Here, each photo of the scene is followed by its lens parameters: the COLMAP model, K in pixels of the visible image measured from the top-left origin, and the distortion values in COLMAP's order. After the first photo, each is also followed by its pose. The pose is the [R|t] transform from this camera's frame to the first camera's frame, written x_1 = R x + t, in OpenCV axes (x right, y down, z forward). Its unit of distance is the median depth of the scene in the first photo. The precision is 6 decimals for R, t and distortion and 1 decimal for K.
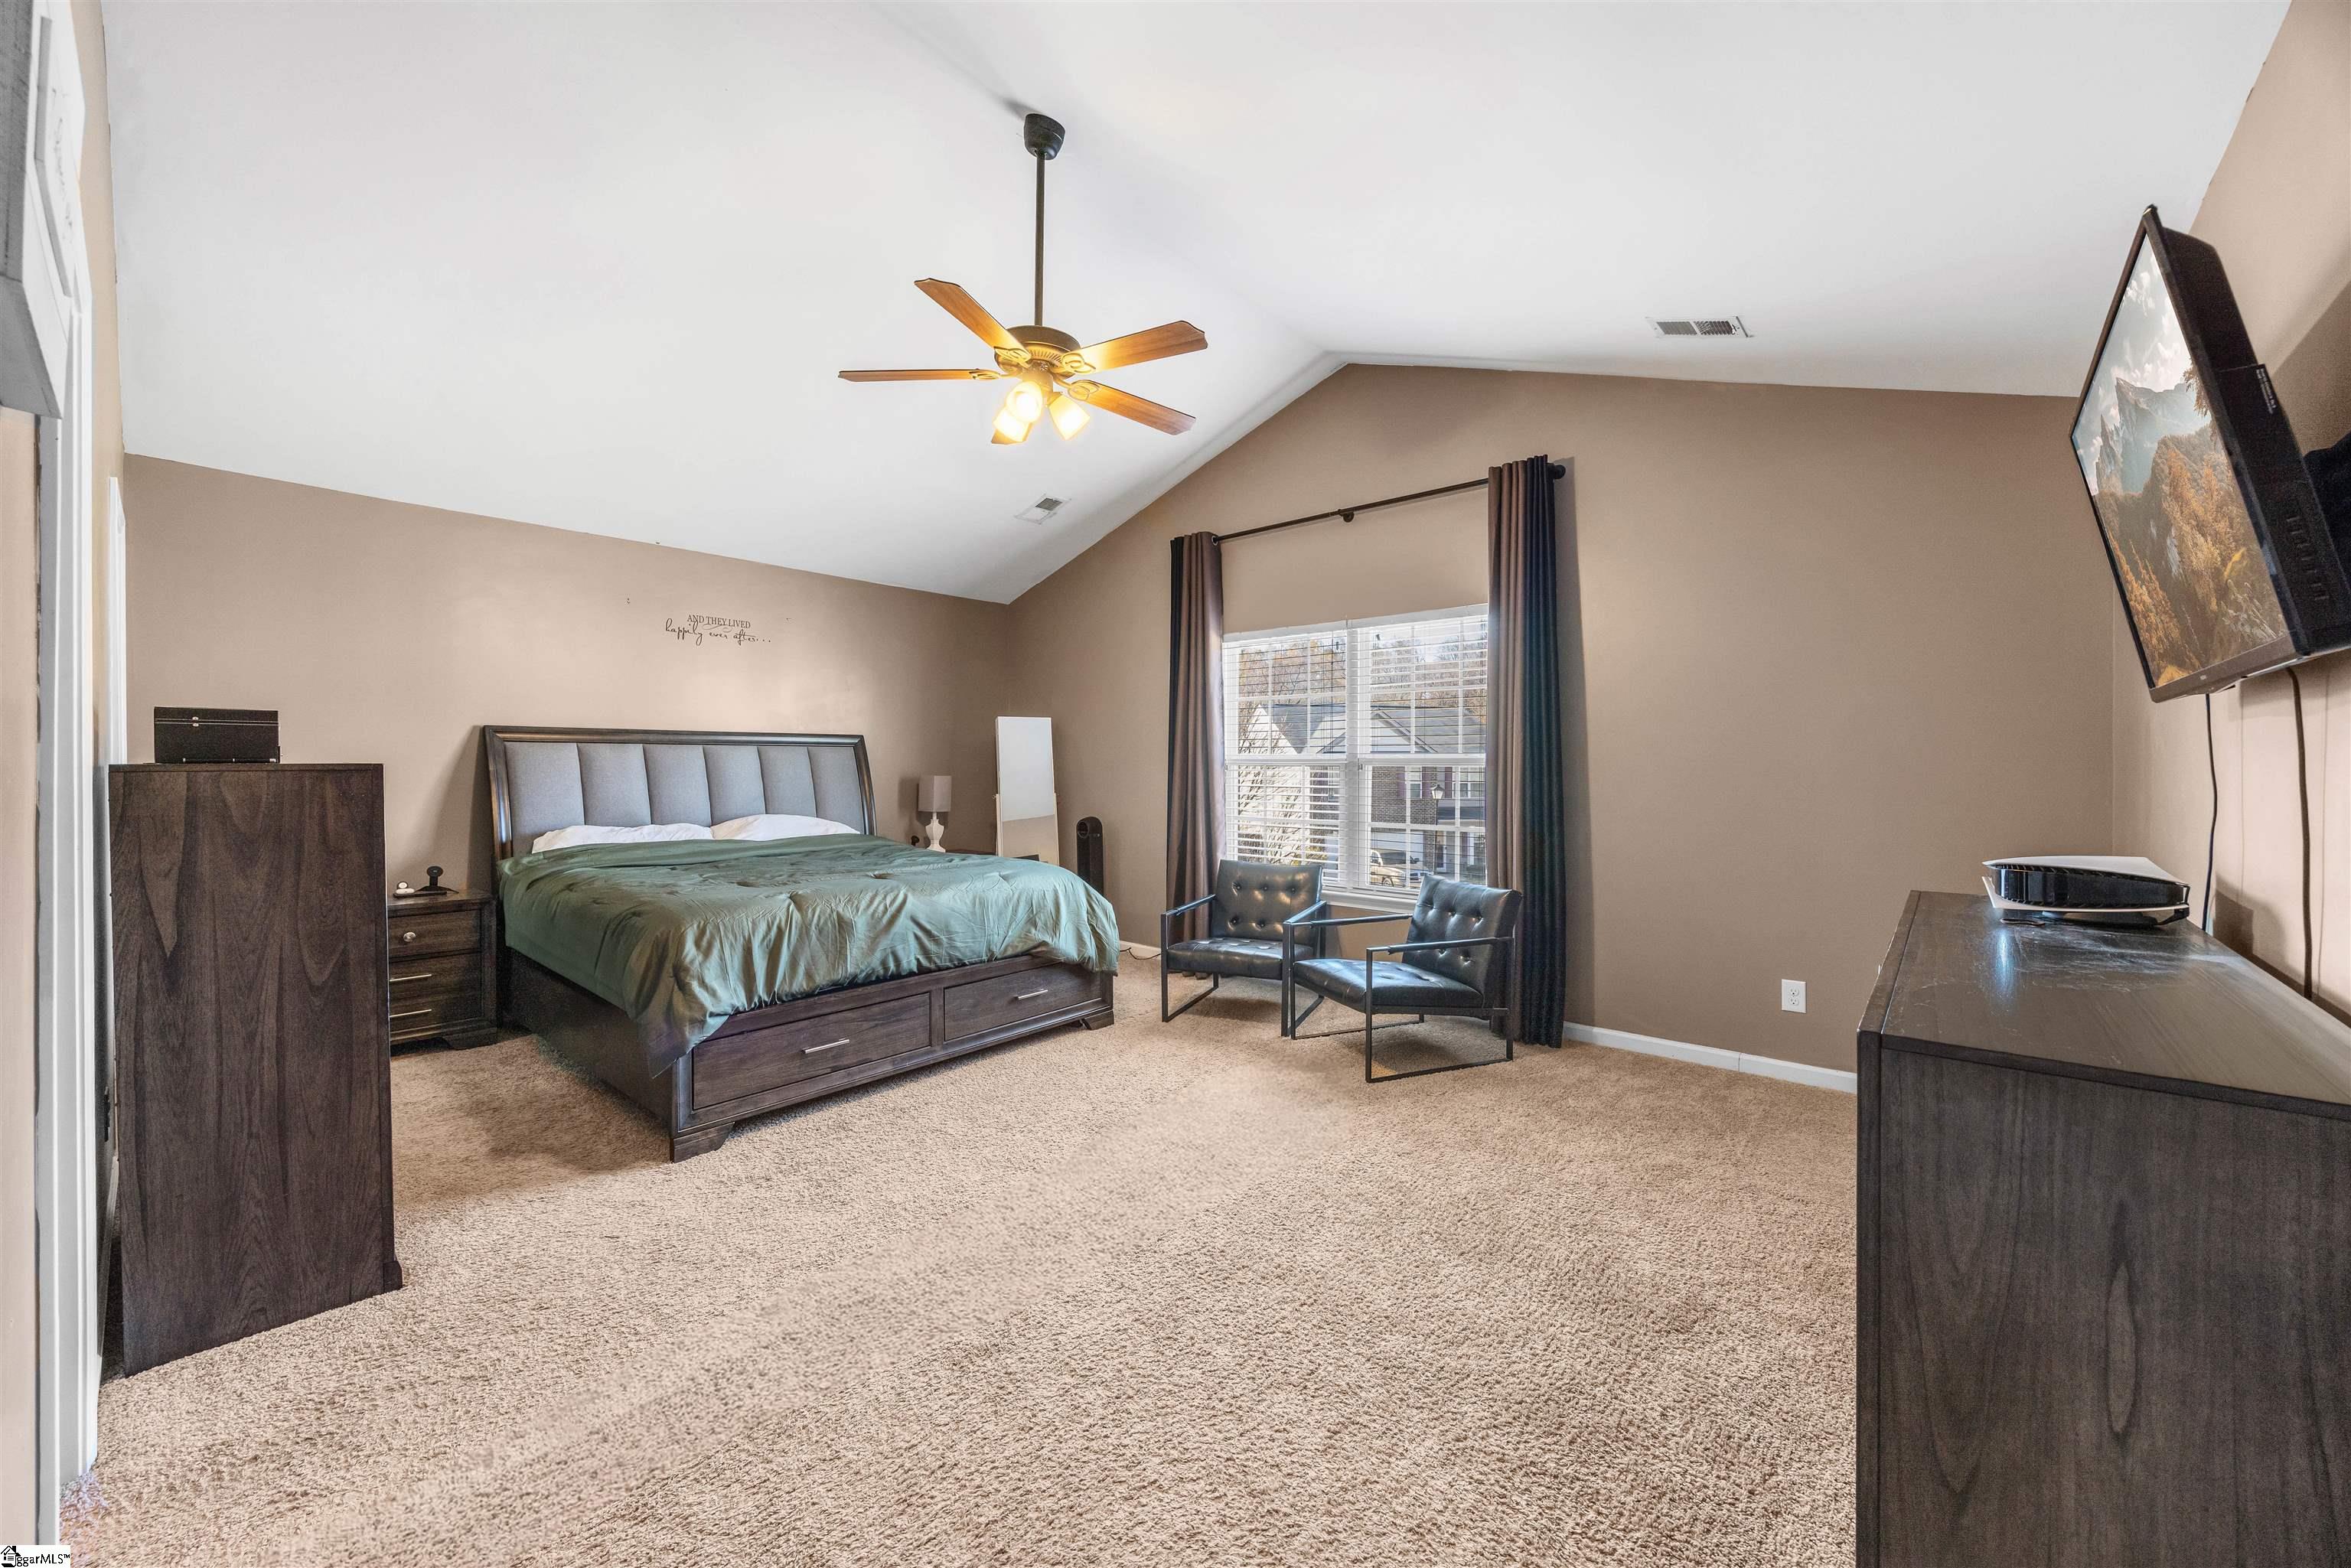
lens RADIAL K [[882.6, 0, 1172.7], [0, 882.6, 773.1], [0, 0, 1]] dist [-0.009571, 0.000203]
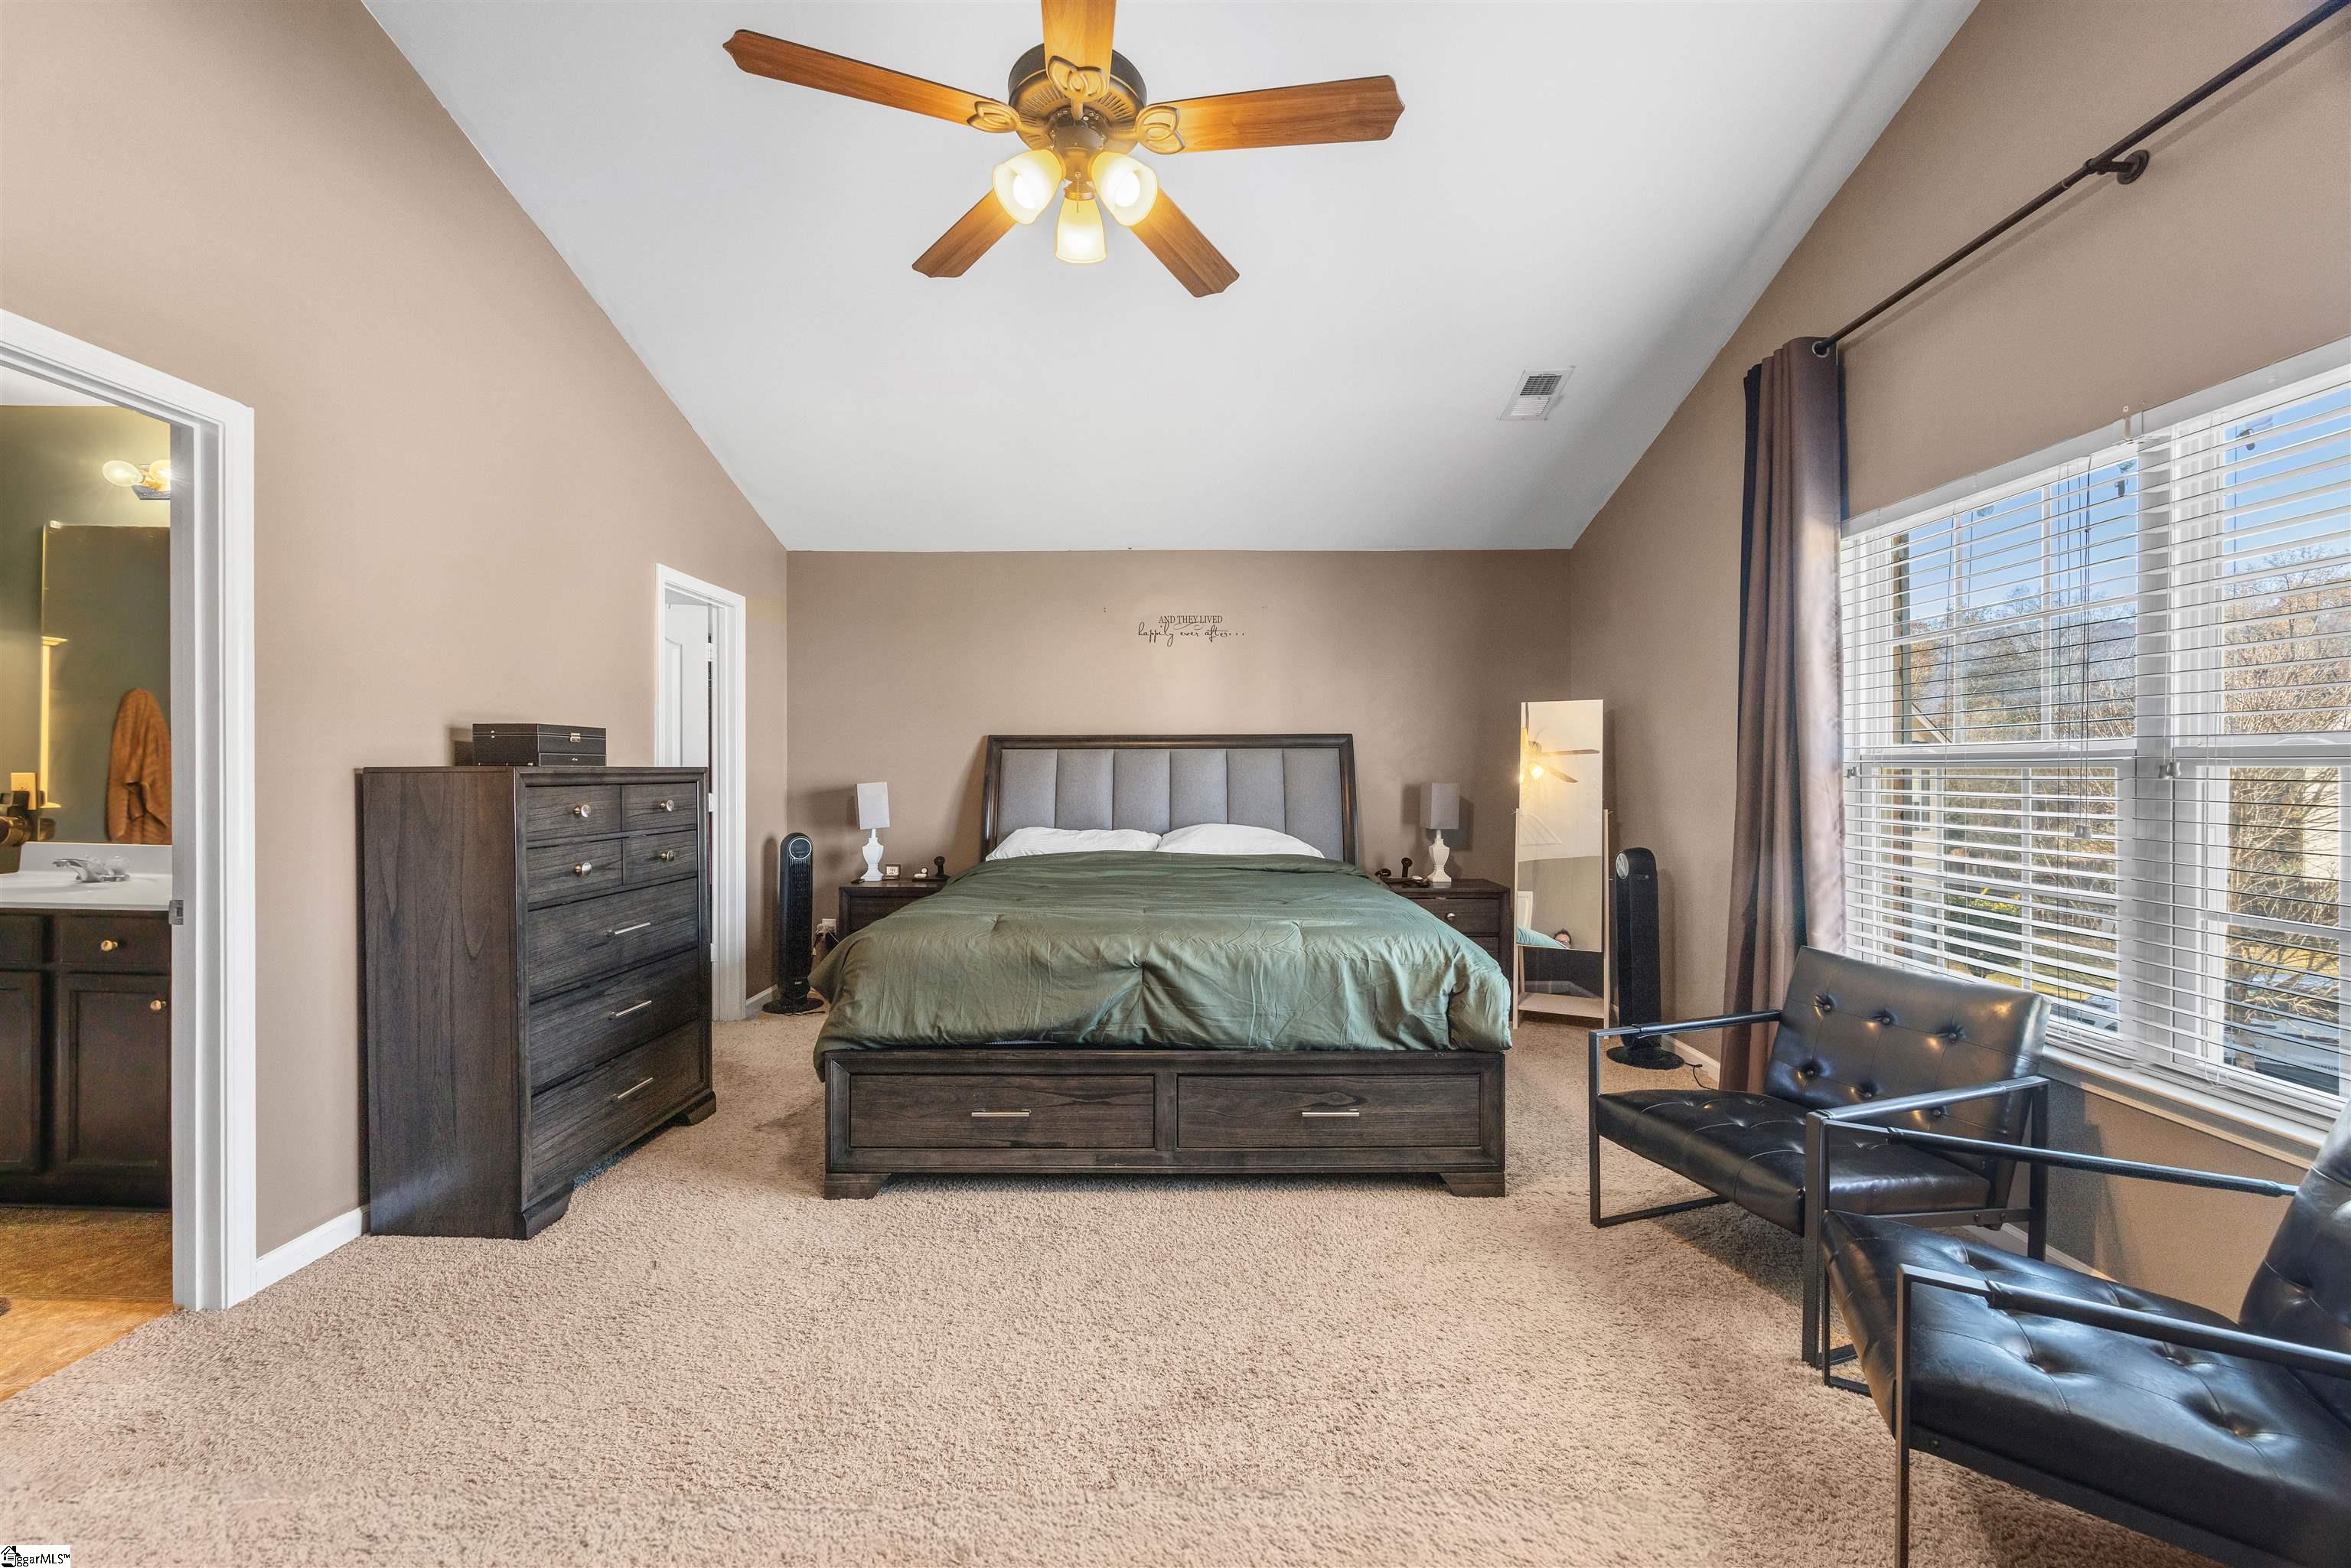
lens RADIAL K [[882.6, 0, 1181.3], [0, 882.6, 774.8], [0, 0, 1]] dist [-0.009571, 0.000203]
pose [[0.652399, 0.001126, -0.757875, 0.219544], [-0.005177, 0.999982, -0.002971, -0.000584], [0.757858, 0.005862, 0.652393, 0.395437]]
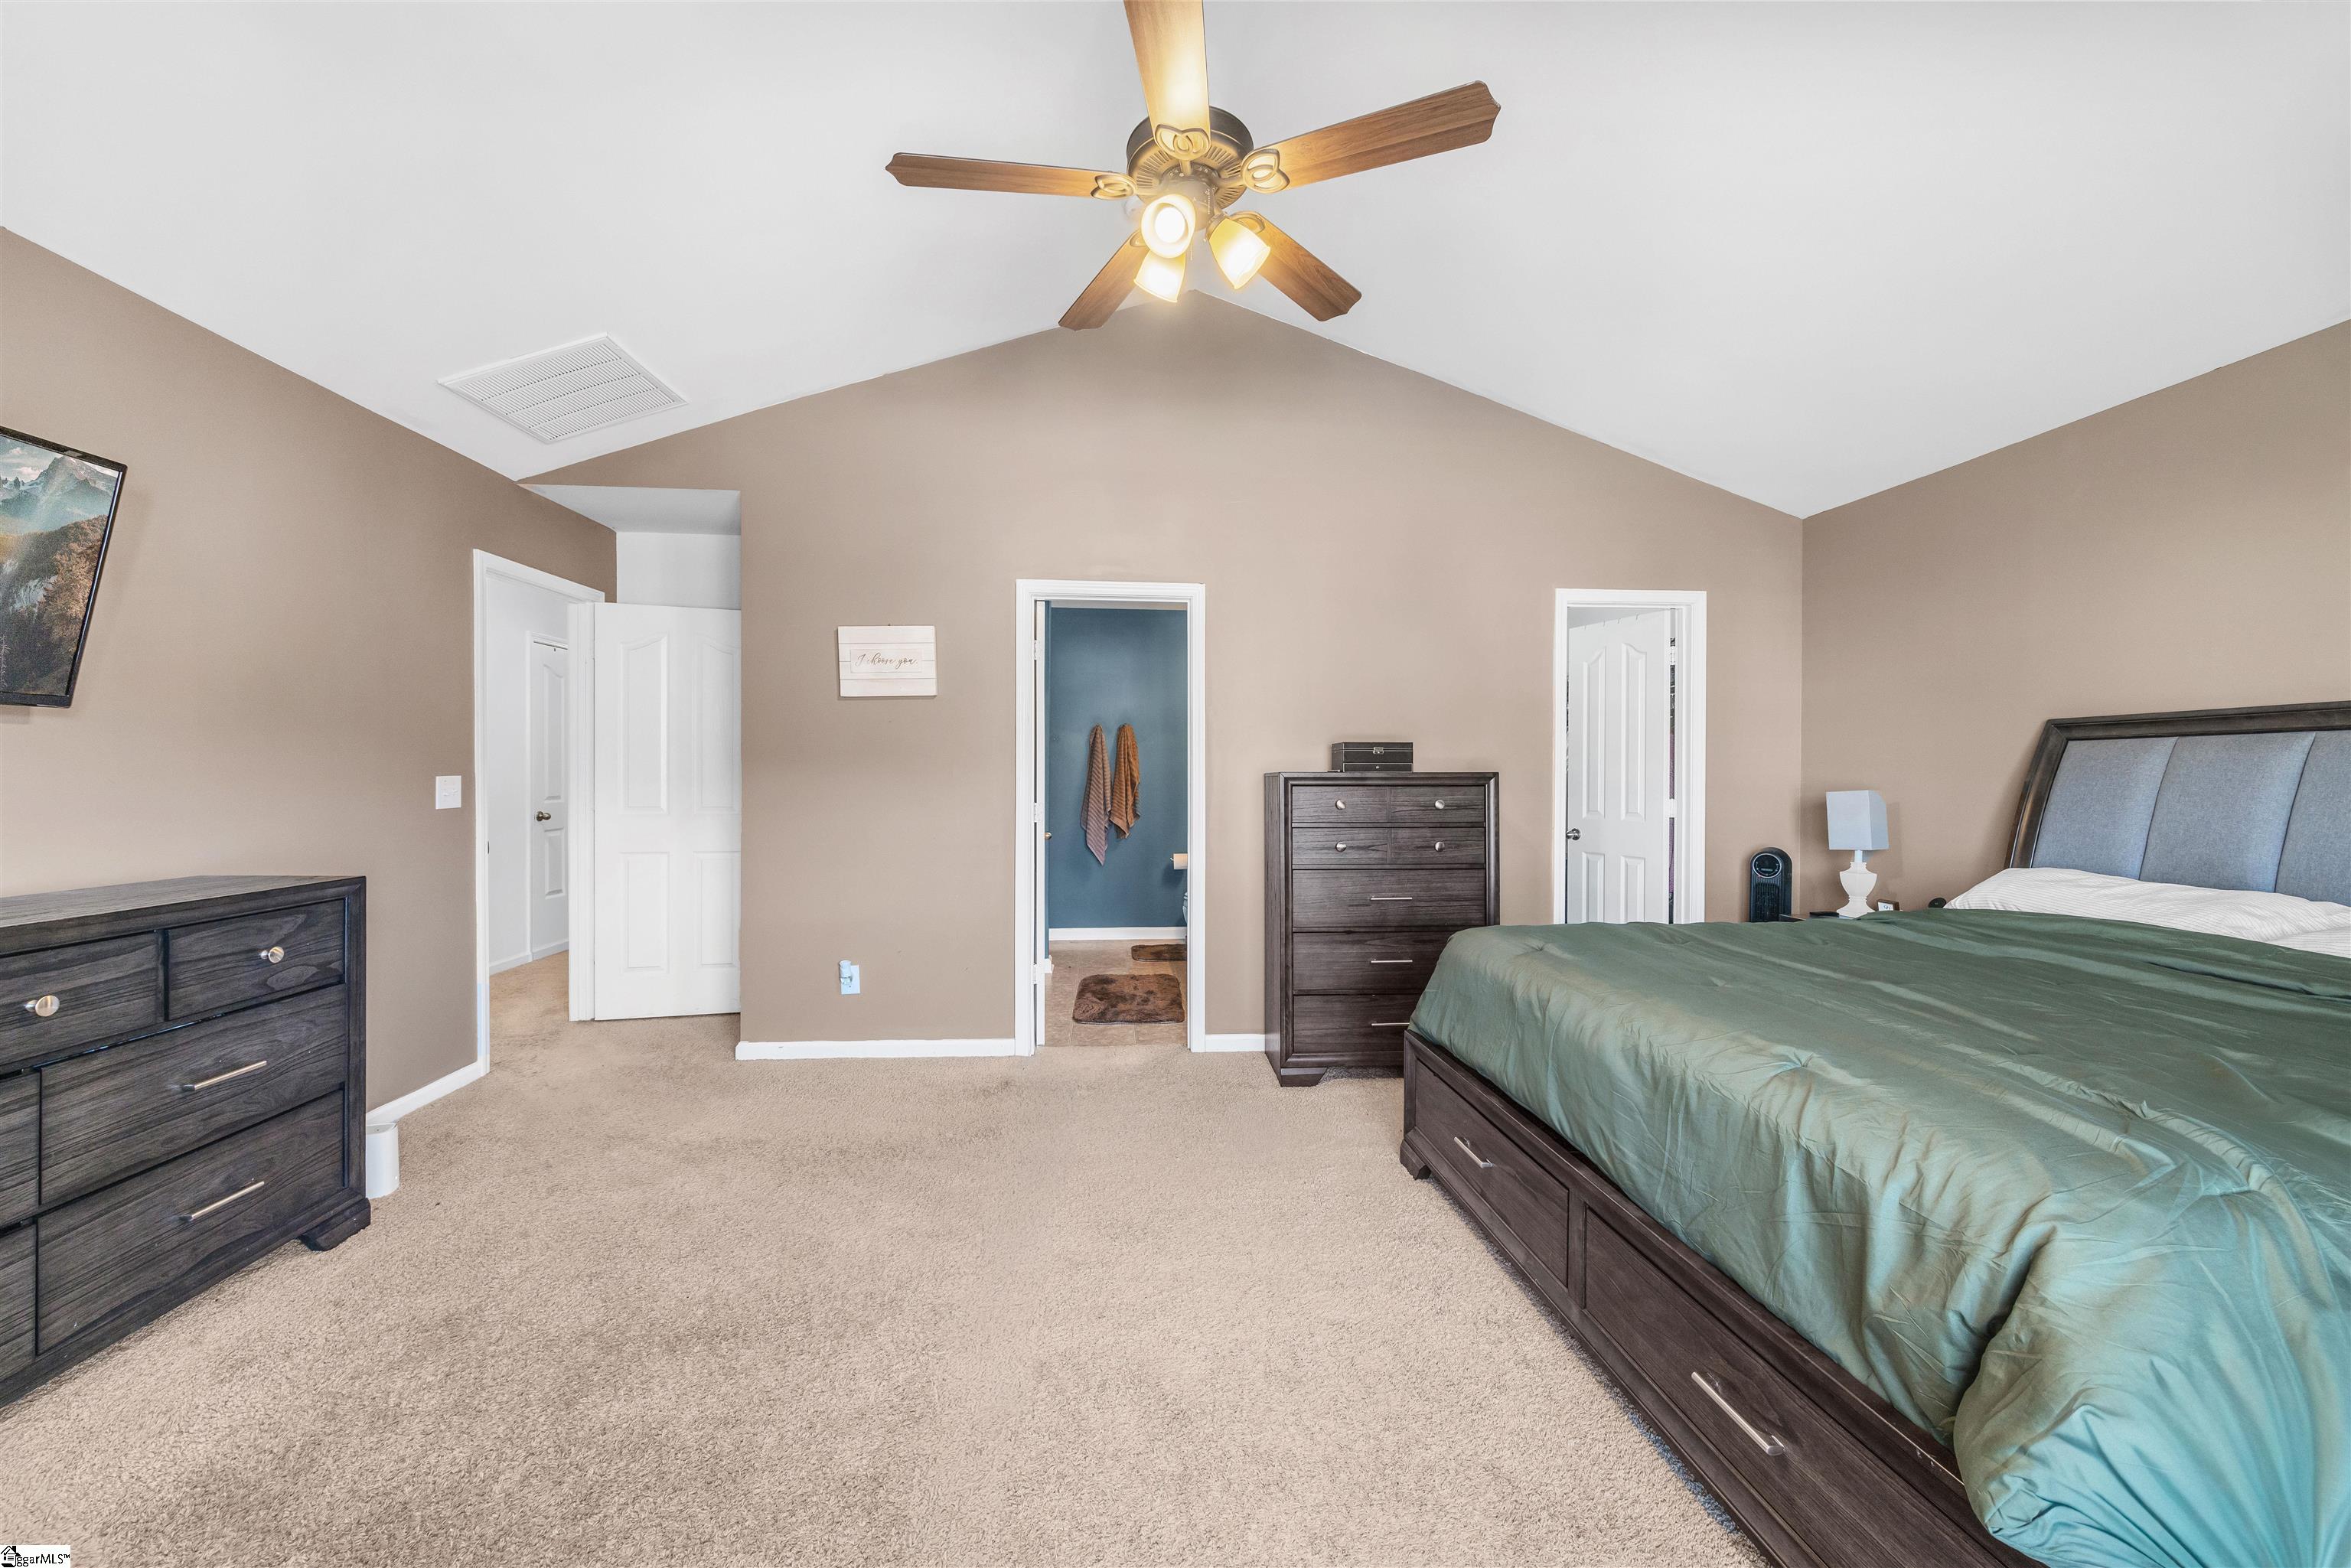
lens RADIAL K [[882.6, 0, 1179.4], [0, 882.6, 780.3], [0, 0, 1]] dist [-0.009571, 0.000203]
pose [[-0.693122, 0.000606, -0.720820, 0.205210], [-0.008429, 0.999924, 0.008946, -0.004151], [0.720771, 0.012277, -0.693064, 0.886567]]
